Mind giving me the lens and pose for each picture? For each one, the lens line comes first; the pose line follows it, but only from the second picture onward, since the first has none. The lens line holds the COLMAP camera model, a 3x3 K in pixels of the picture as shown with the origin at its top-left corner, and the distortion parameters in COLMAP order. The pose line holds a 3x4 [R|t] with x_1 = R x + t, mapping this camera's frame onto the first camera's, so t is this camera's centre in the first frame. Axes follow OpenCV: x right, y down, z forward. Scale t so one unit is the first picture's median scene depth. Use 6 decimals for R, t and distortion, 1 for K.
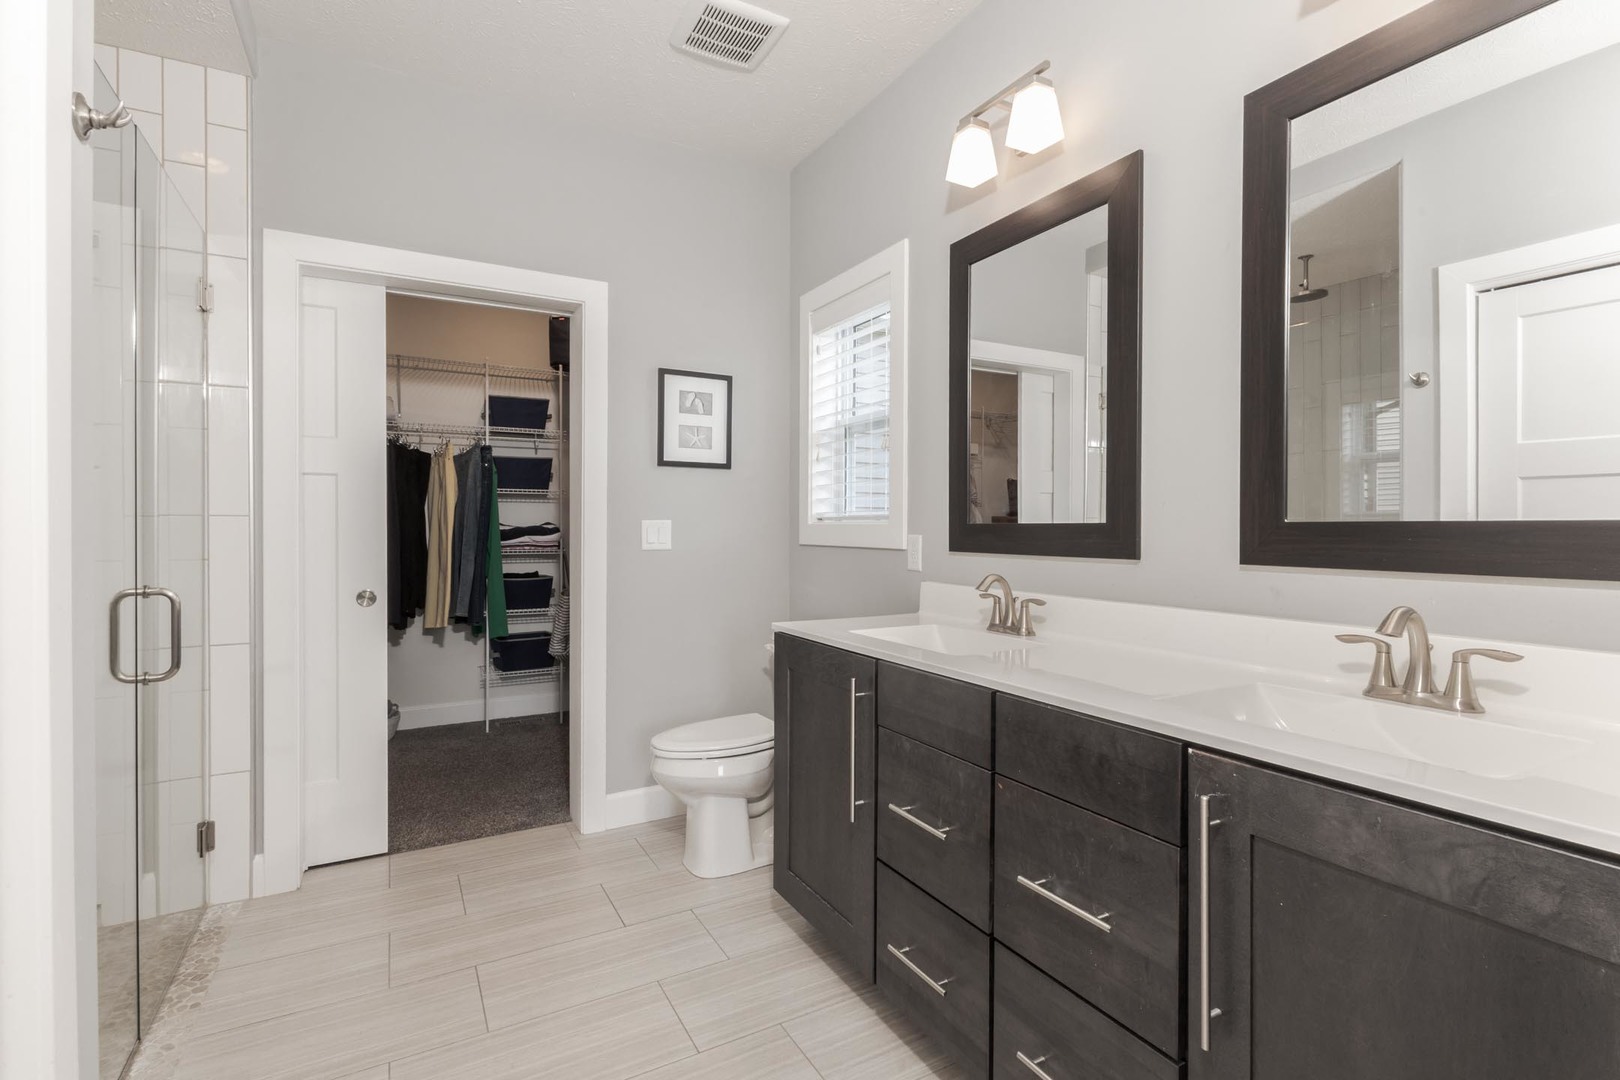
lens RADIAL K [[754.6, 0, 810.0], [0, 754.6, 540.0], [0, 0, 1]] dist [-0.002212, -0.001084]
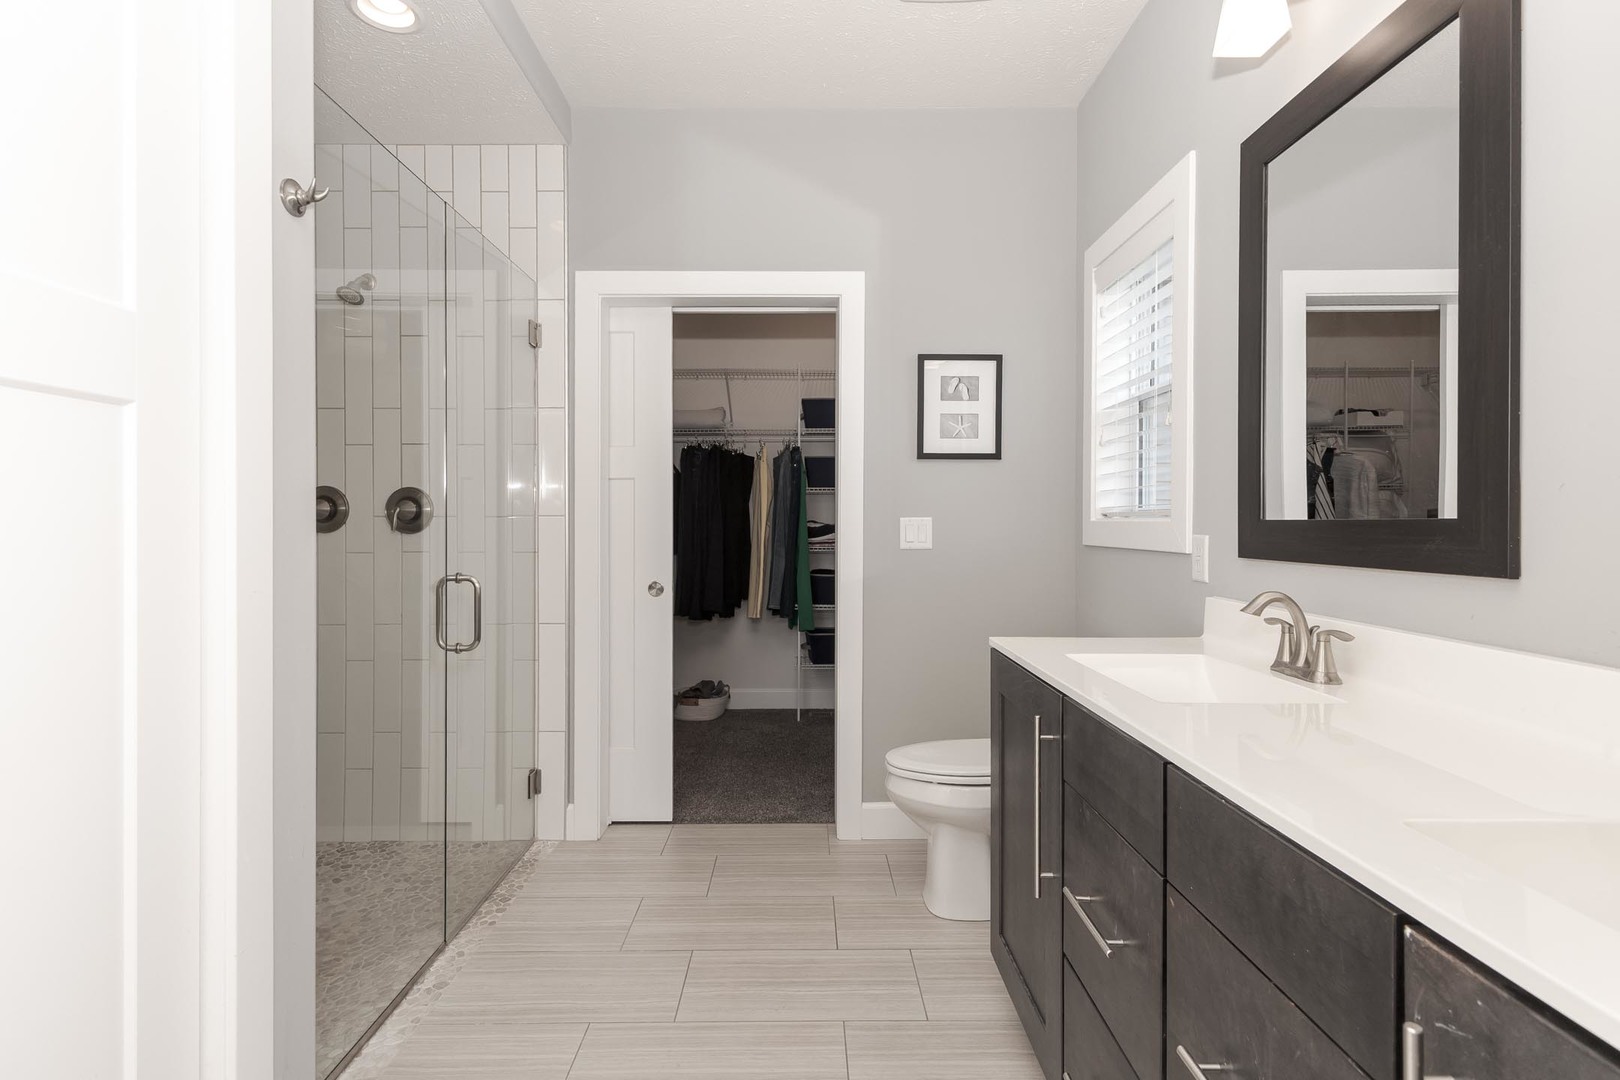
lens RADIAL K [[767.6, 0, 804.2], [0, 767.6, 530.3], [0, 0, 1]] dist [0.011956, -0.006107]
pose [[0.874733, 0.002544, -0.484598, 0.162444], [-0.006556, 0.999957, -0.006584, -0.003533], [0.484560, 0.008937, 0.874712, 0.119317]]
